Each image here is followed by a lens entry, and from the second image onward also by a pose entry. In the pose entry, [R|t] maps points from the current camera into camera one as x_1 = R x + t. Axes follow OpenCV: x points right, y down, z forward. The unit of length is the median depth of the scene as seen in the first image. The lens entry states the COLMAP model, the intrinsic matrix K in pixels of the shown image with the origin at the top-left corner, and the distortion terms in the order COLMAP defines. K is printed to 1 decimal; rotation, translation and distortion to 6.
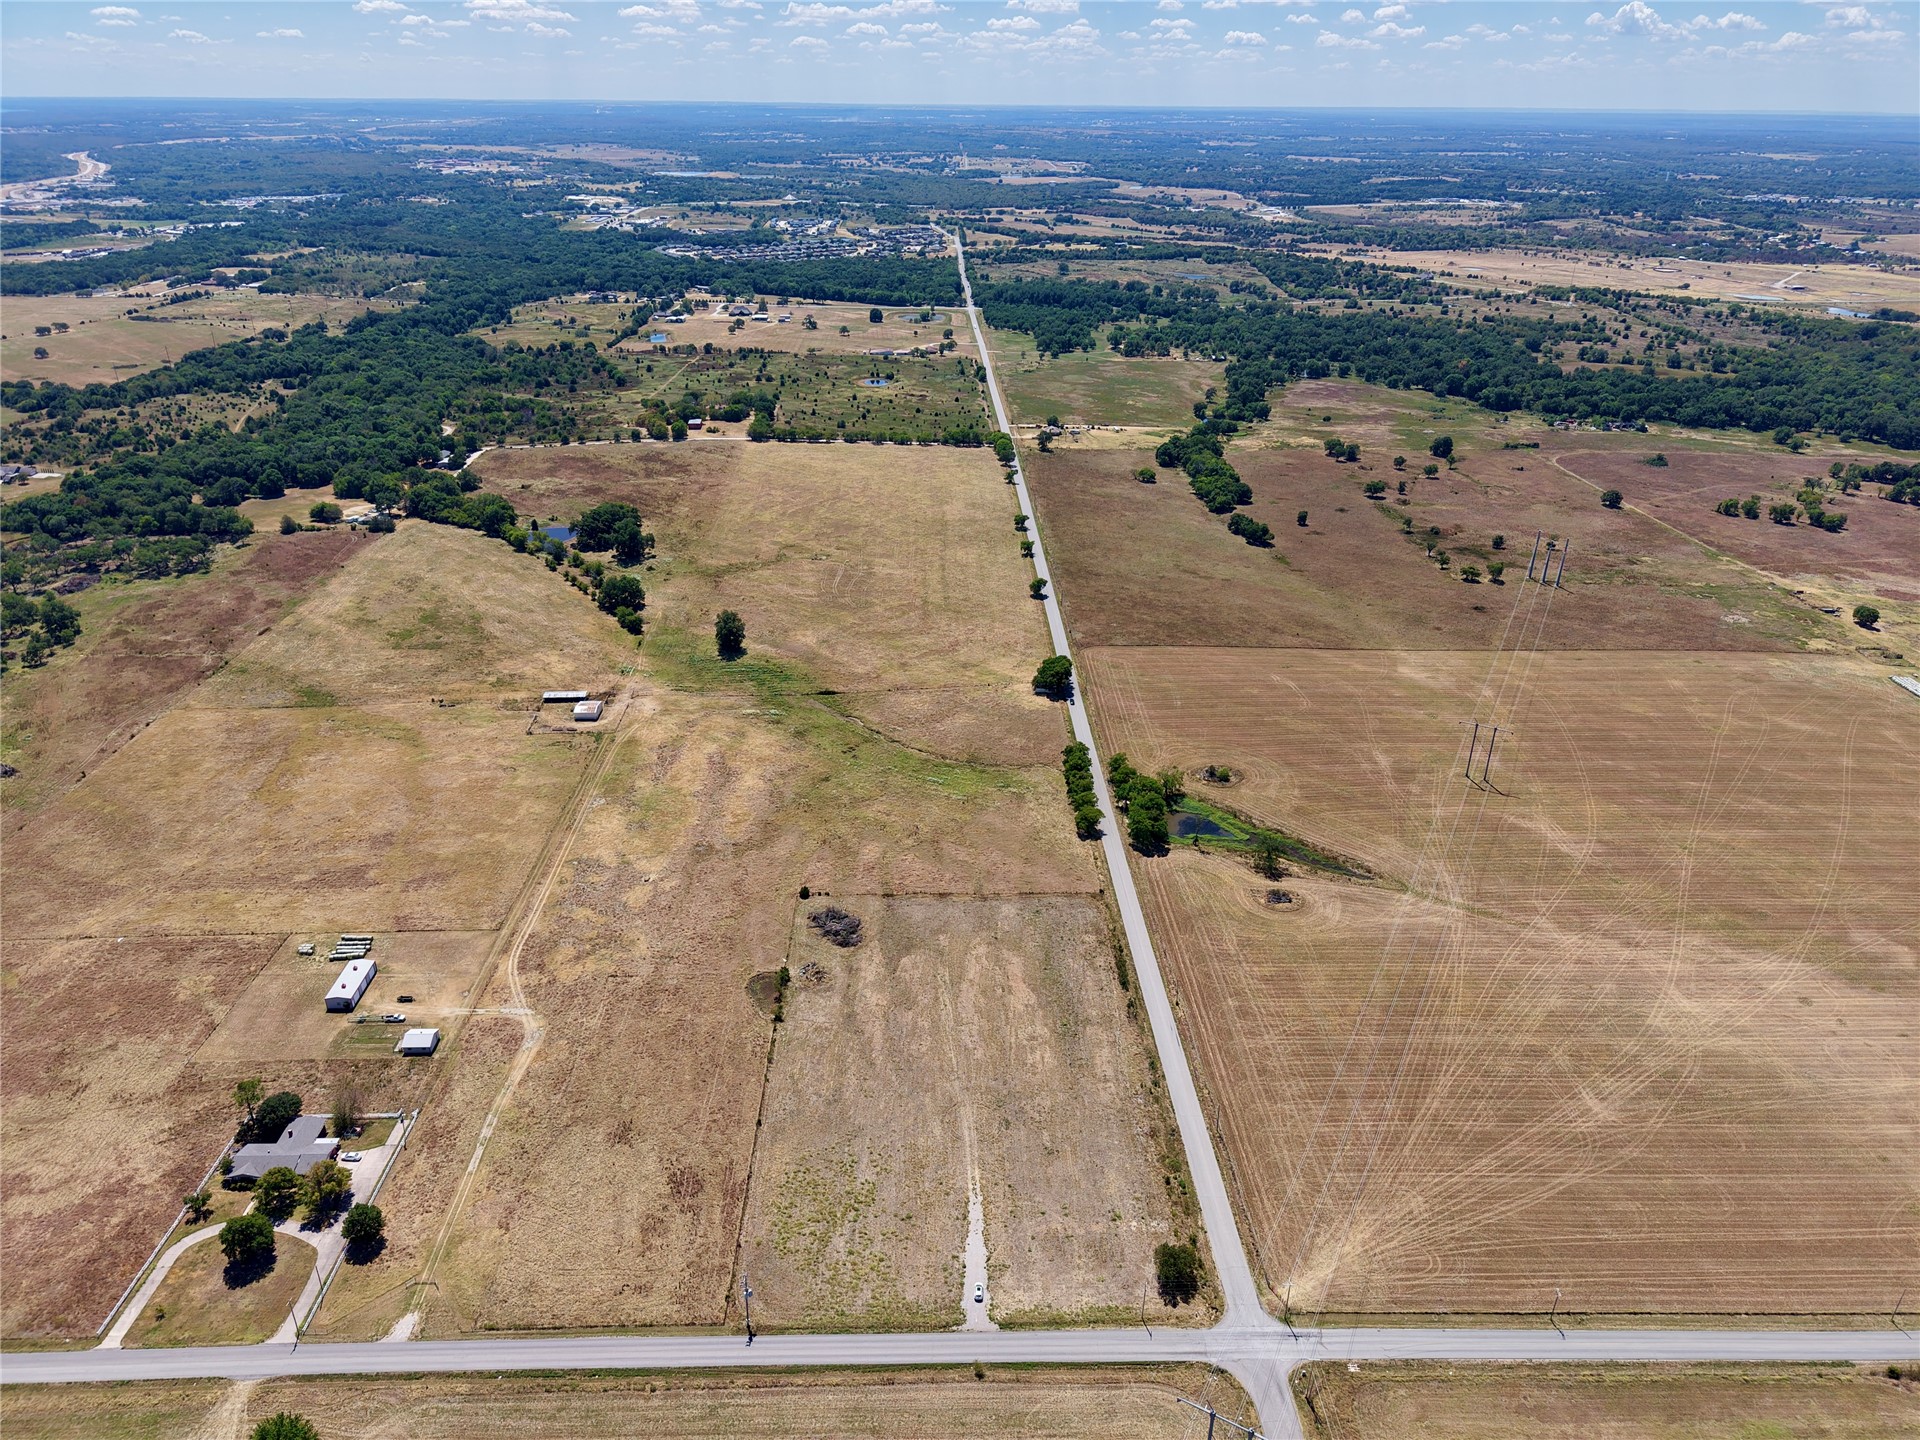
lens RADIAL K [[1282.5, 0, 960.0], [0, 1282.5, 720.0], [0, 0, 1]] dist [0.037971, -0.041139]
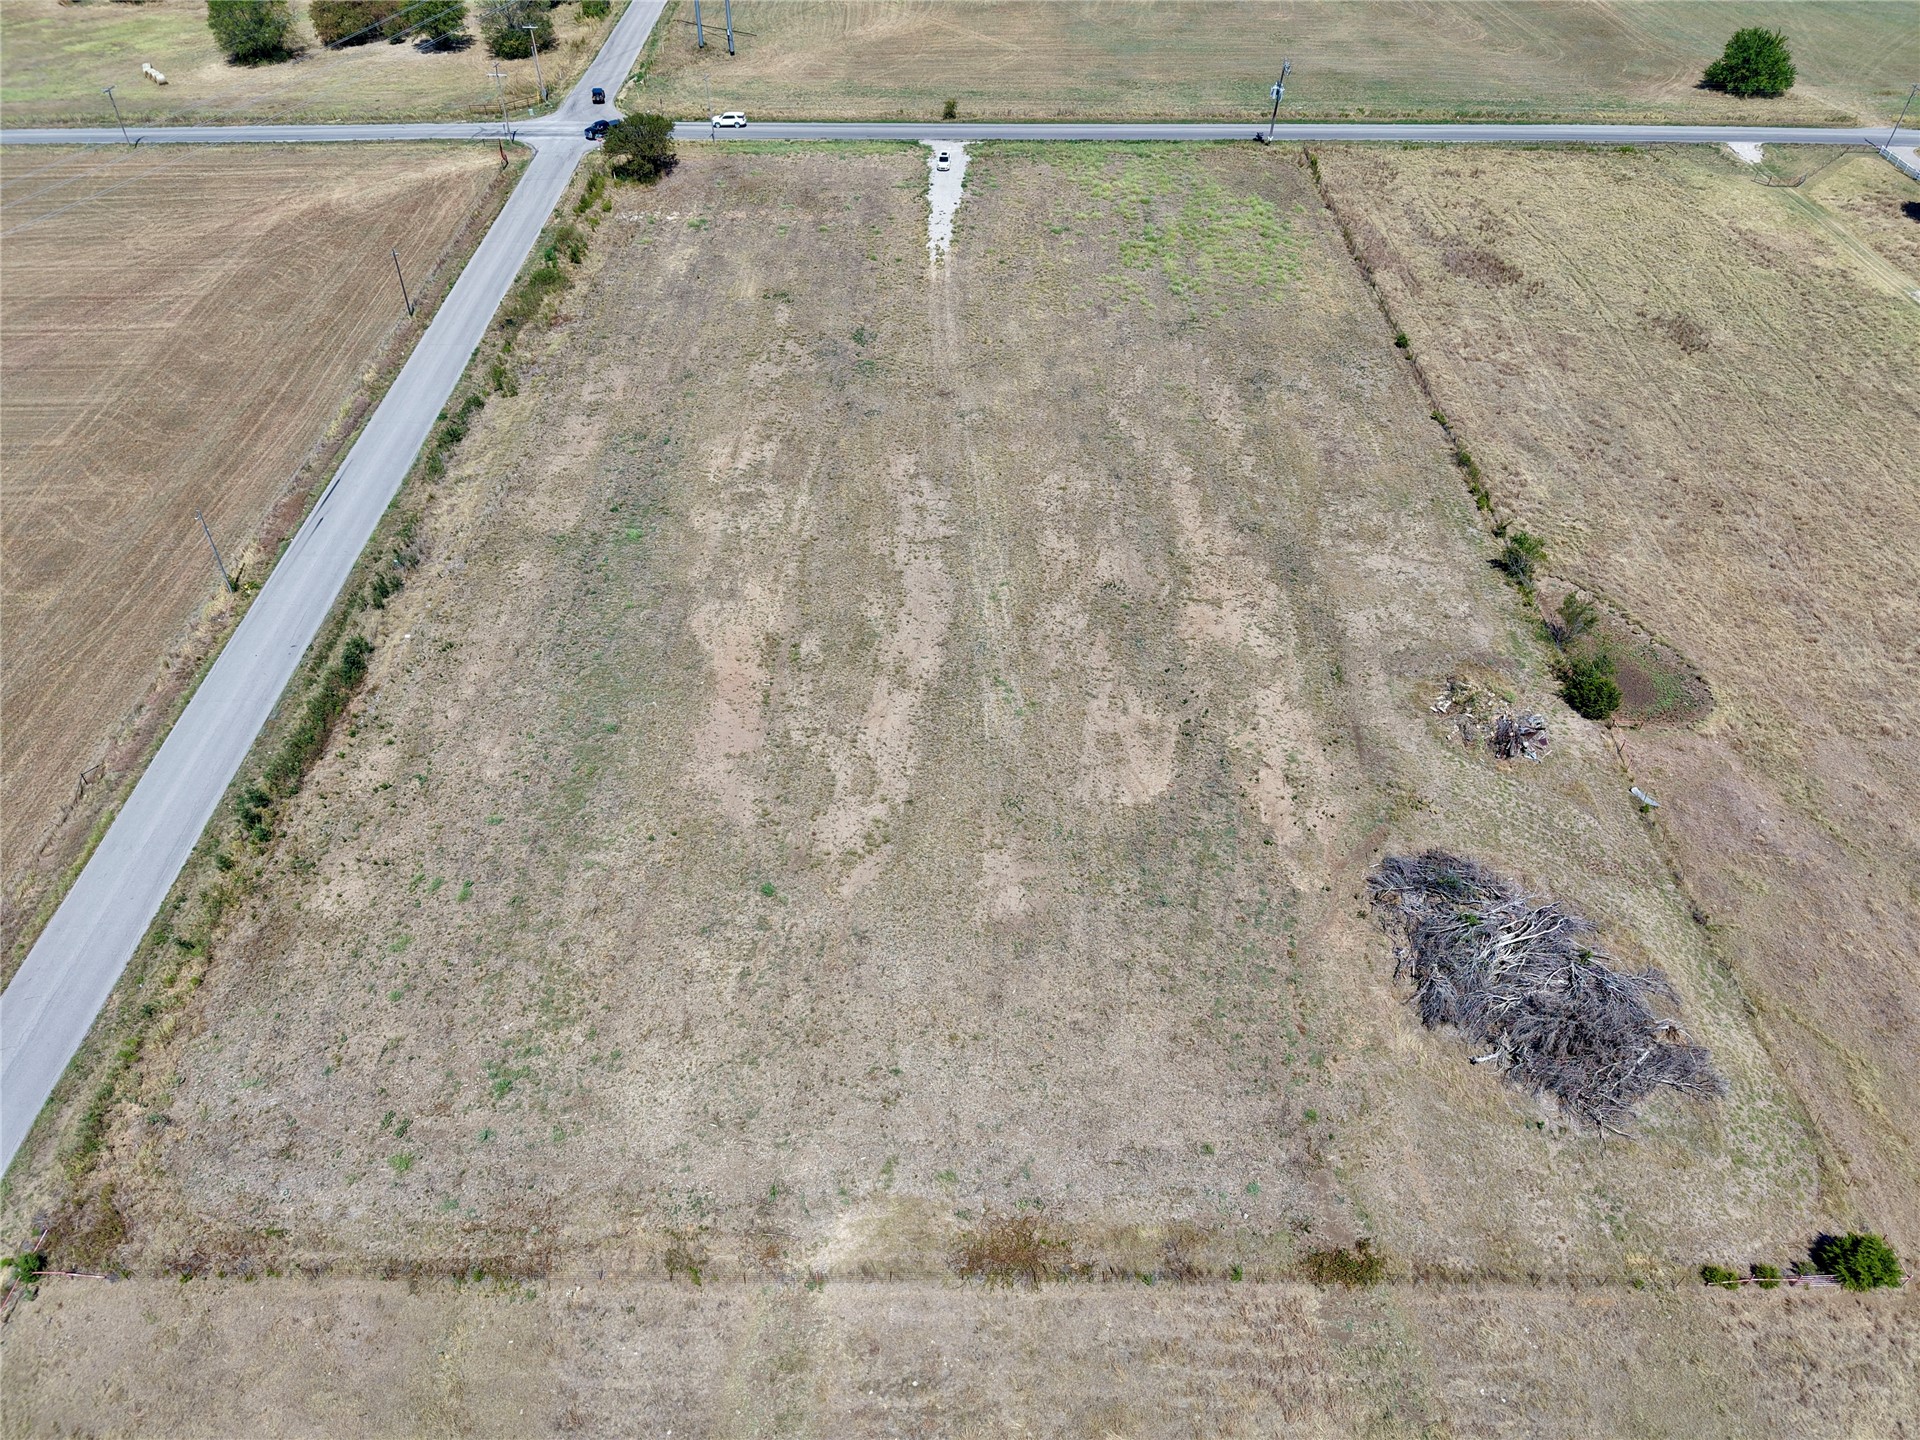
lens RADIAL K [[1282.5, 0, 960.0], [0, 1282.5, 720.0], [0, 0, 1]] dist [0.037971, -0.041139]
pose [[-0.999424, -0.033088, 0.007493, -0.005675], [-0.005751, 0.382922, 0.923763, -0.044697], [-0.033435, 0.923188, -0.382892, 1.008537]]
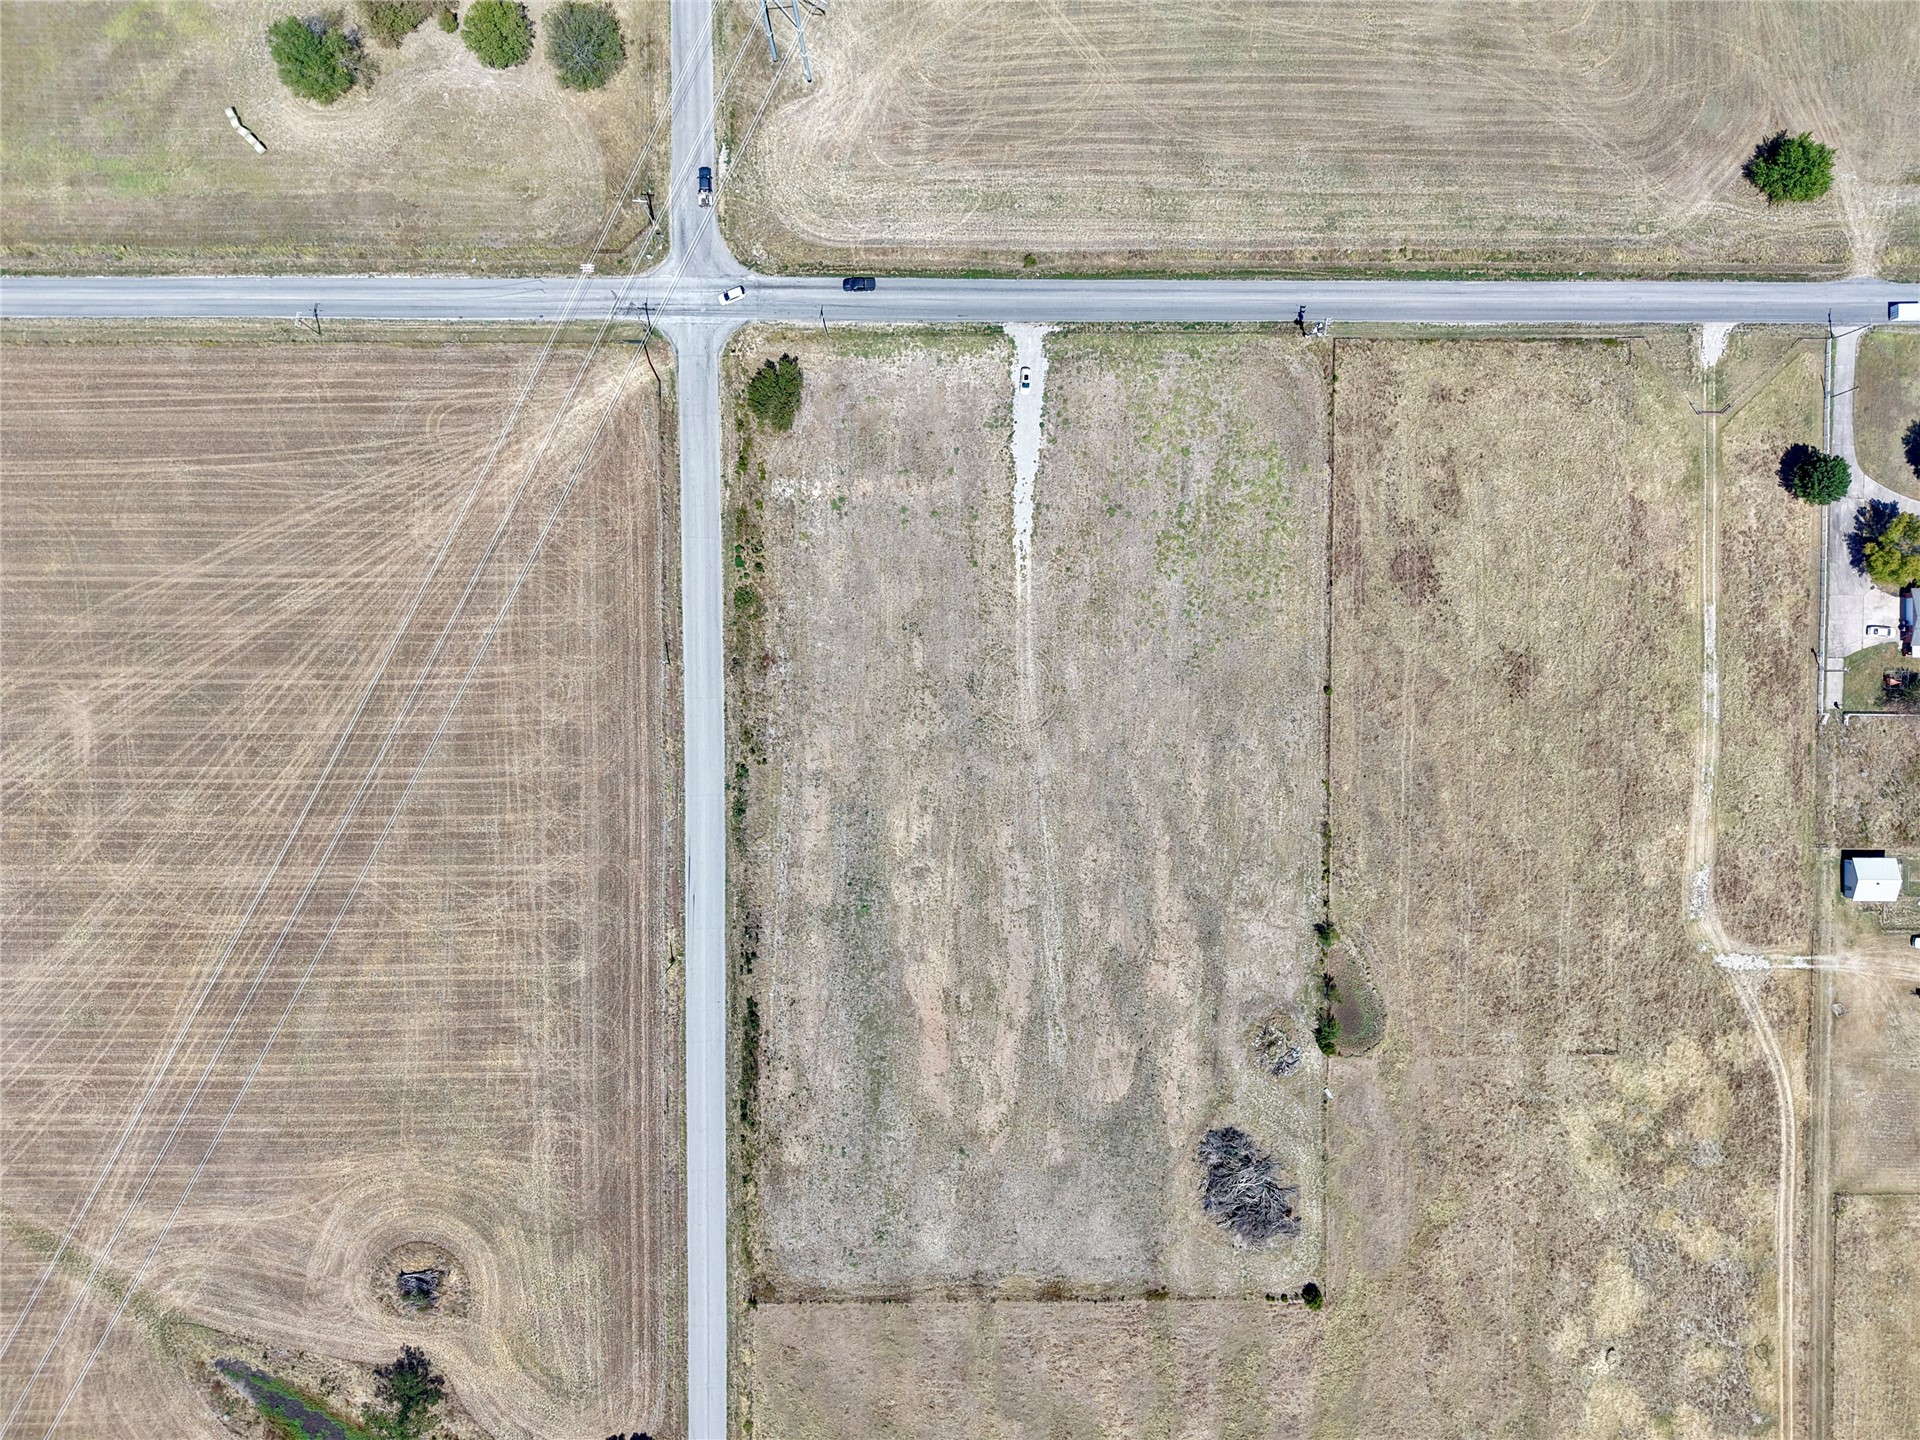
lens RADIAL K [[1282.5, 0, 960.0], [0, 1282.5, 720.0], [0, 0, 1]] dist [0.037971, -0.041139]
pose [[-0.999242, -0.027612, -0.027438, 0.047312], [-0.012807, -0.432410, 0.901586, -0.245999], [-0.036759, 0.901254, 0.431728, 0.558475]]
